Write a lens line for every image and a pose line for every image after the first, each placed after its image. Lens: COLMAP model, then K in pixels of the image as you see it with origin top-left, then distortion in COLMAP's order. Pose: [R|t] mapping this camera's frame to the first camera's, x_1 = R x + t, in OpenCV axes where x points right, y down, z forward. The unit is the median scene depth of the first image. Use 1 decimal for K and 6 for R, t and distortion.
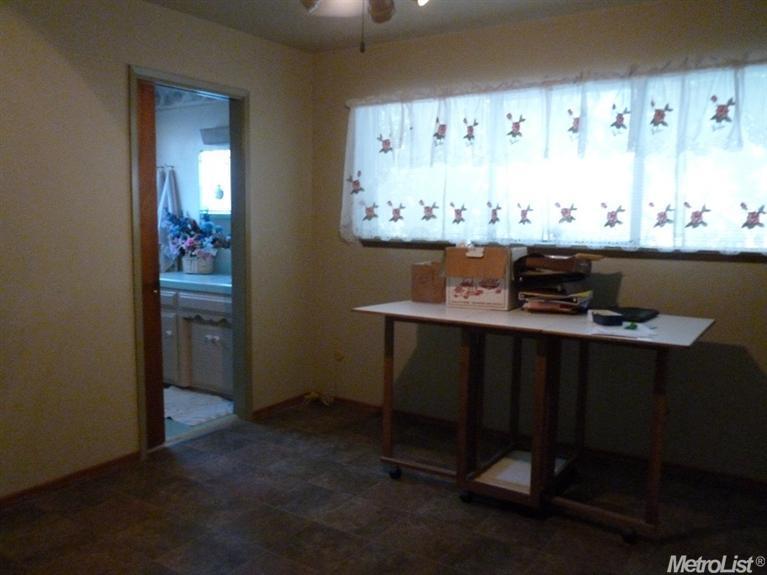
lens RADIAL K [[663.0, 0, 384.9], [0, 663.0, 290.7], [0, 0, 1]] dist [-0.010387, 0.007257]
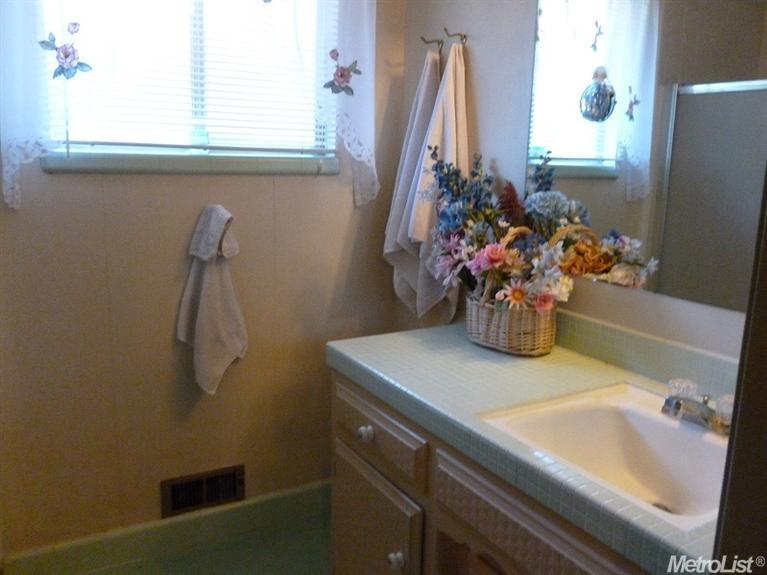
lens RADIAL K [[663.0, 0, 382.3], [0, 663.0, 288.3], [0, 0, 1]] dist [-0.010387, 0.007257]
pose [[0.895484, 0.095272, -0.434777, -0.196790], [-0.064424, 0.994280, 0.085185, -0.079691], [0.440406, -0.048272, 0.896500, 0.674269]]
